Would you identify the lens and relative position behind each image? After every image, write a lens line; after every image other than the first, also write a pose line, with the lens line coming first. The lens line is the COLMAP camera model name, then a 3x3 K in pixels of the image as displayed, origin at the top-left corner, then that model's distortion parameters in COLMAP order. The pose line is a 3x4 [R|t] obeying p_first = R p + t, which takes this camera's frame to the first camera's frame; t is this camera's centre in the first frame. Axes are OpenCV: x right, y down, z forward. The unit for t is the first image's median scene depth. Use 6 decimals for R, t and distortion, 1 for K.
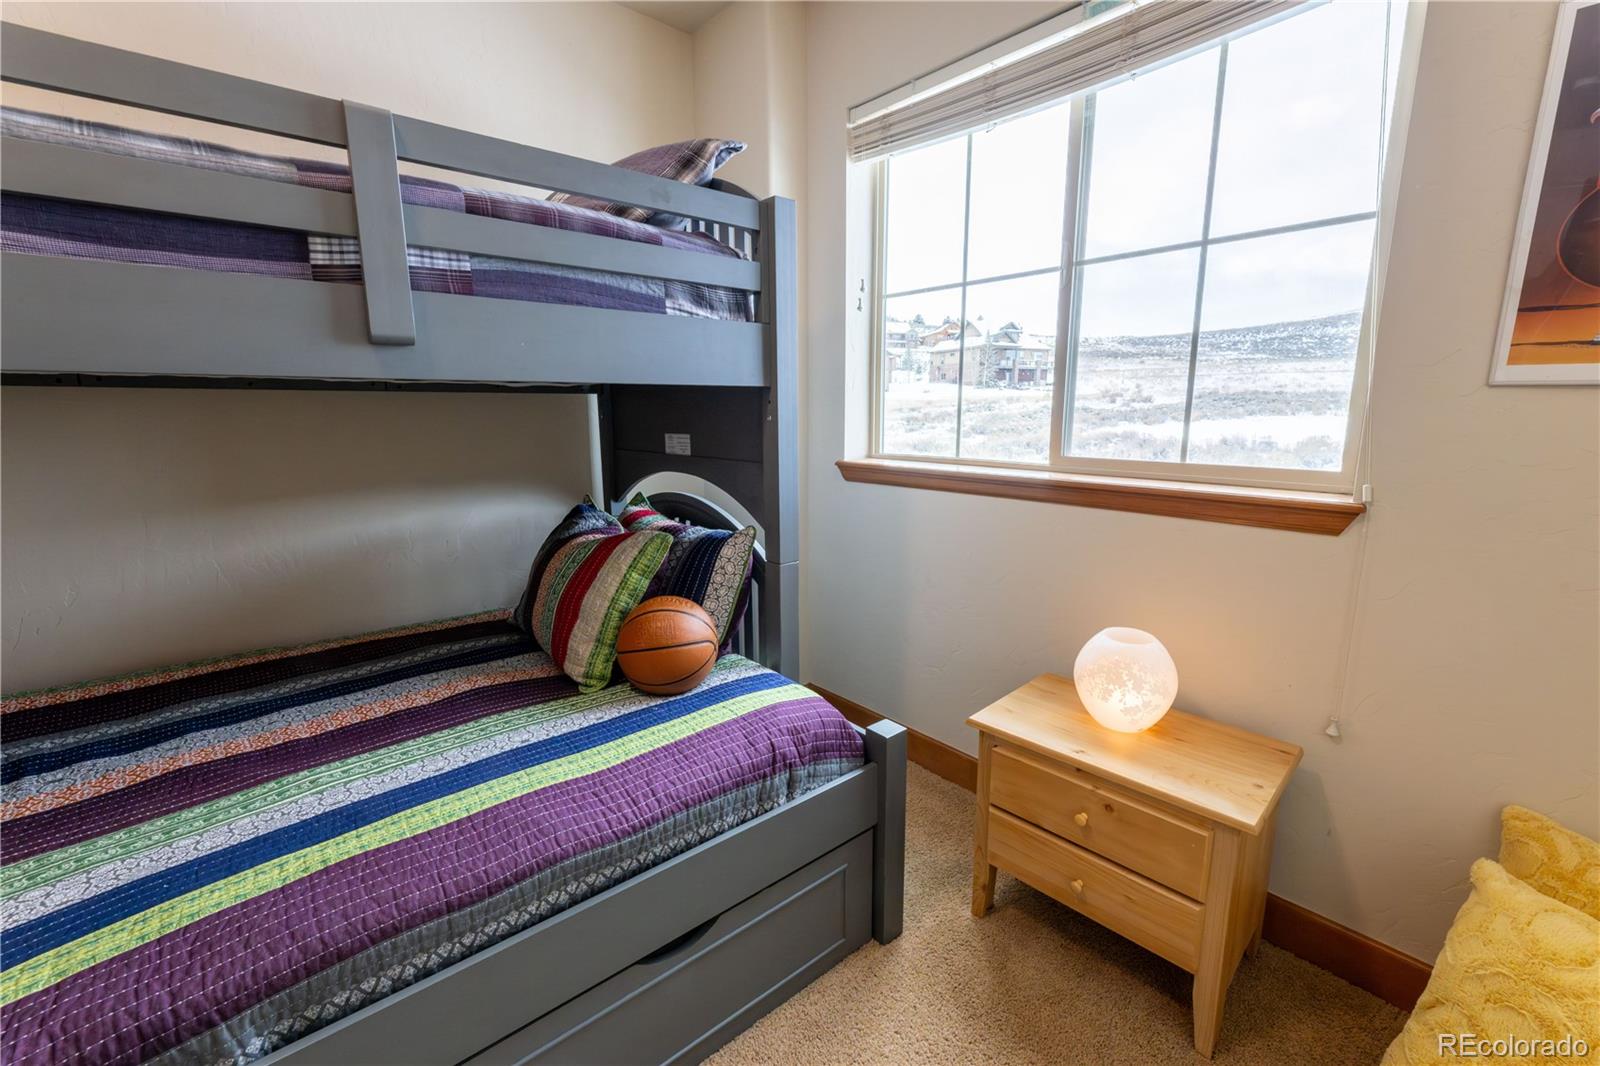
lens RADIAL K [[683.1, 0, 808.6], [0, 683.1, 529.9], [0, 0, 1]] dist [-0.004303, 0.001134]
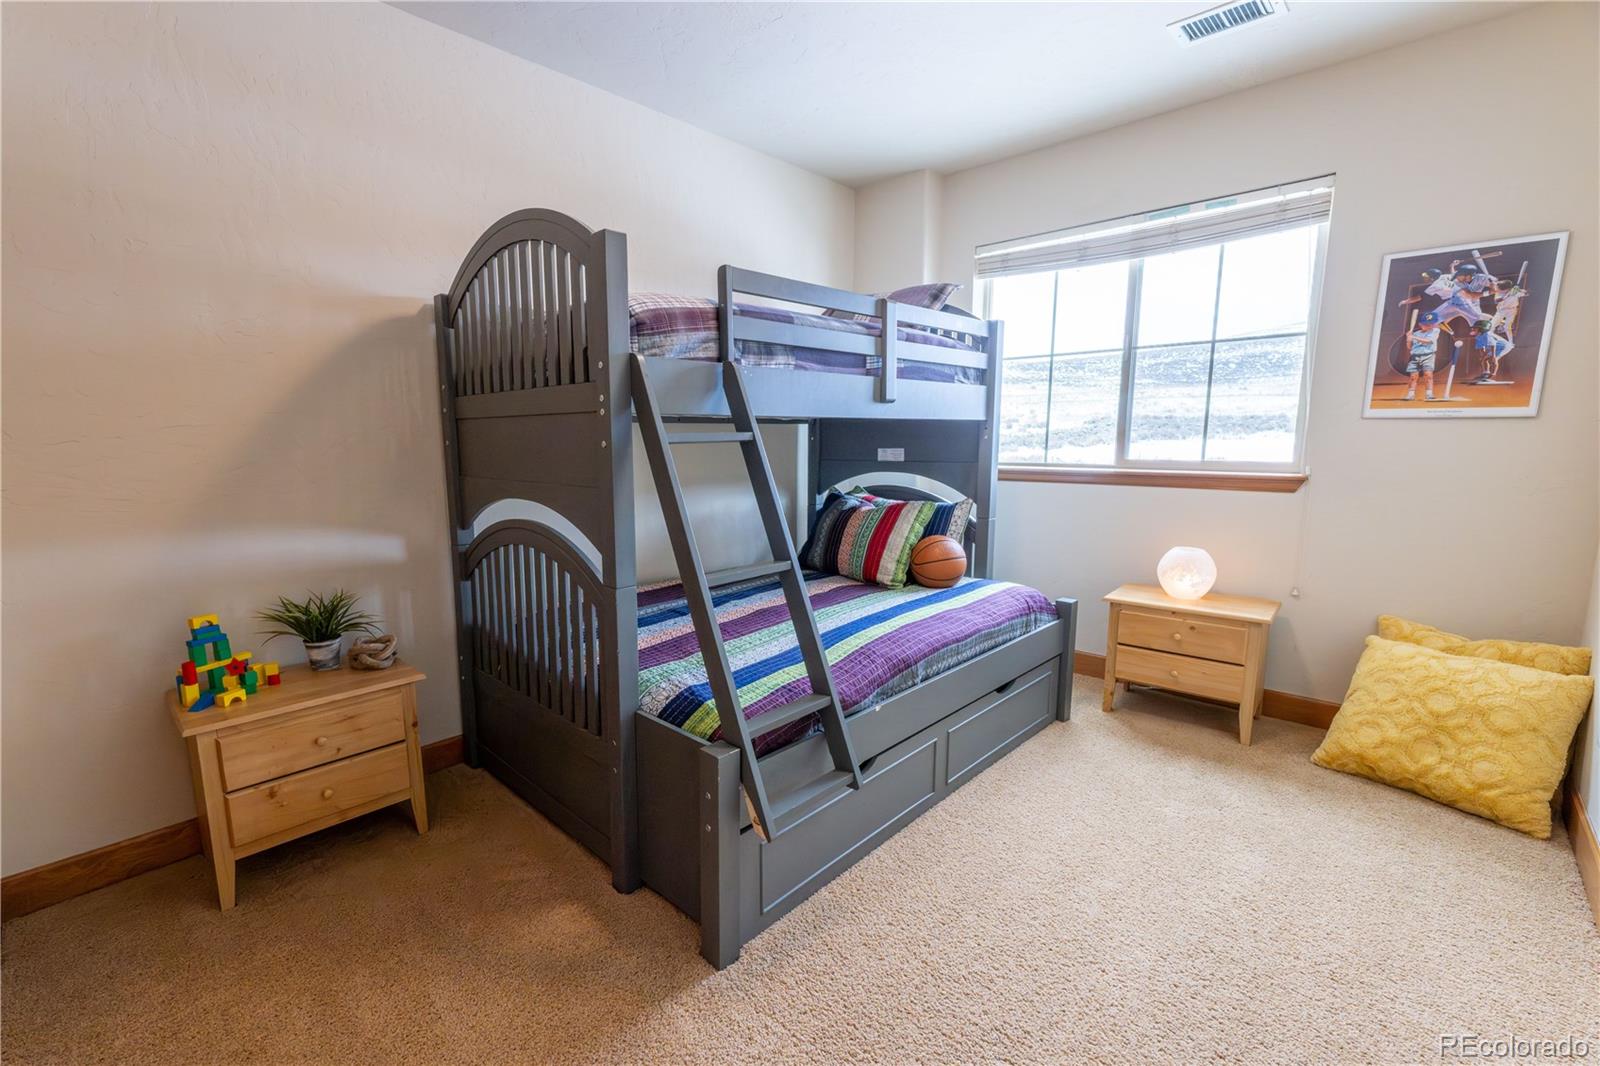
lens RADIAL K [[683.1, 0, 753.3], [0, 683.1, 533.9], [0, 0, 1]] dist [-0.004303, 0.001134]
pose [[0.998525, -0.015777, 0.051944, -0.815122], [0.017525, 0.999290, -0.033365, 0.150680], [-0.051381, 0.034226, 0.998092, -0.811083]]
